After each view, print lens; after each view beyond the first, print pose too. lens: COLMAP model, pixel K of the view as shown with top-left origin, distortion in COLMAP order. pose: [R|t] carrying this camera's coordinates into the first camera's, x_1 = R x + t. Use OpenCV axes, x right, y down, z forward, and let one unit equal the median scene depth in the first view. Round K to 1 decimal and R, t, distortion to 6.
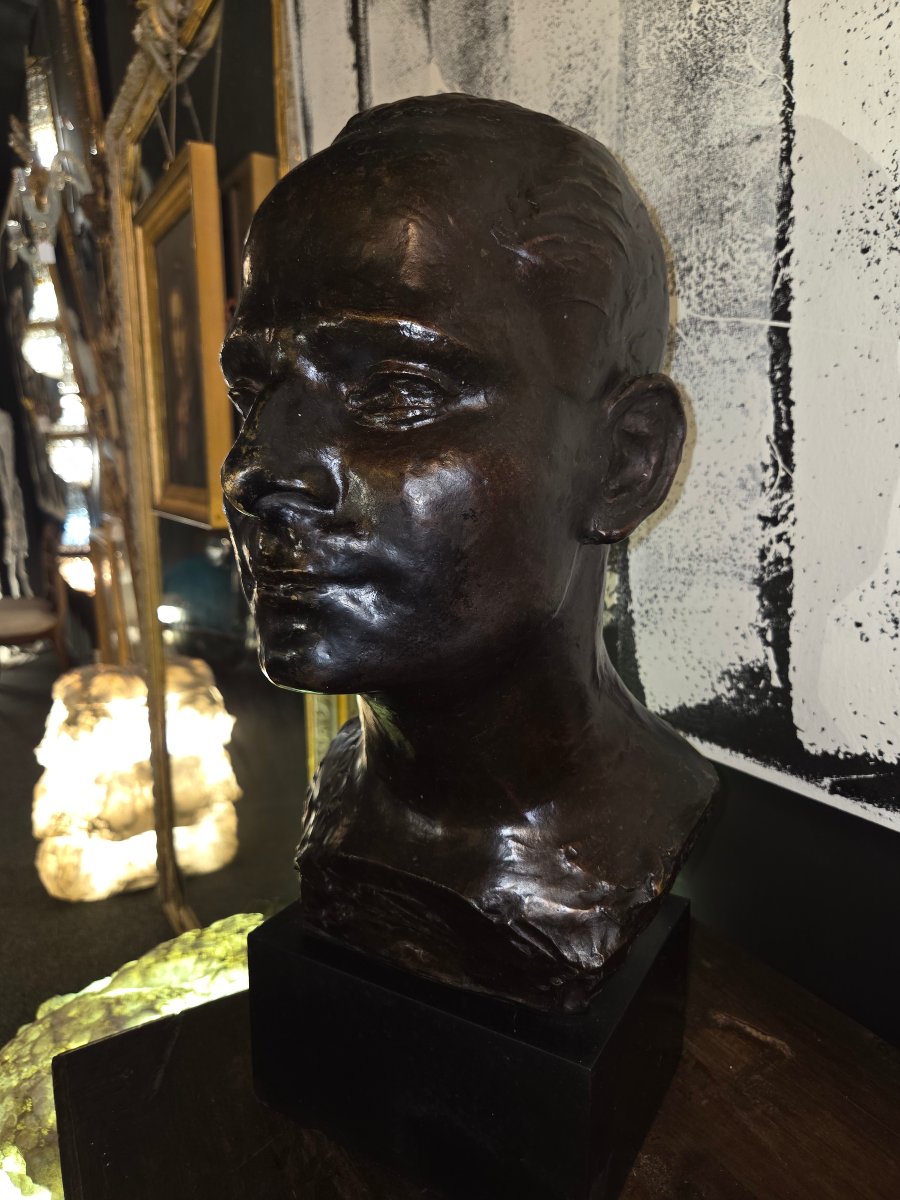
lens RADIAL K [[792.4, 0, 455.7], [0, 792.4, 597.0], [0, 0, 1]] dist [0.019559, -0.025669]
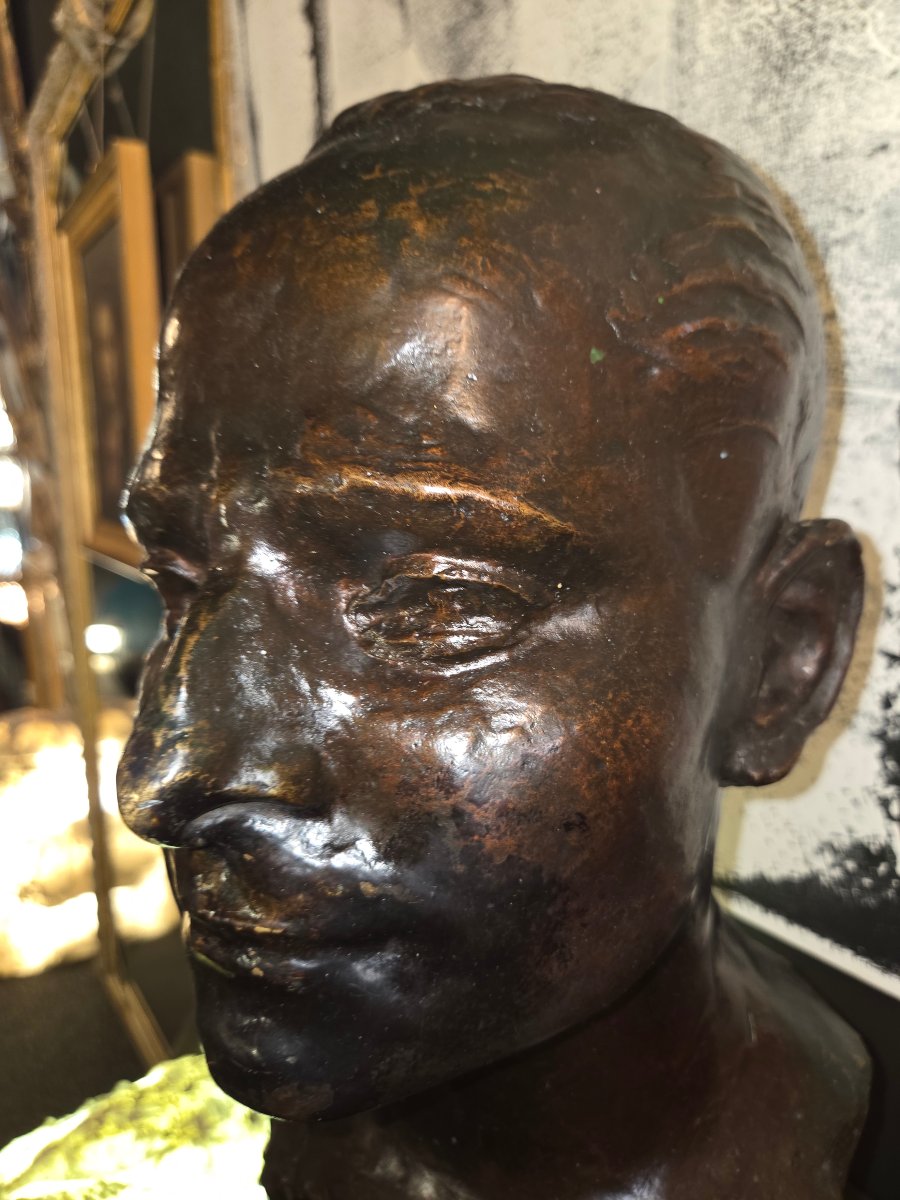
lens RADIAL K [[825.0, 0, 450.0], [0, 825.0, 600.0], [0, 0, 1]] dist [-0.006926, -0.009907]
pose [[0.998836, -0.018207, 0.044661, -0.055581], [0.018649, 0.999781, -0.009512, -0.153037], [-0.044478, 0.010334, 0.998957, 0.255536]]
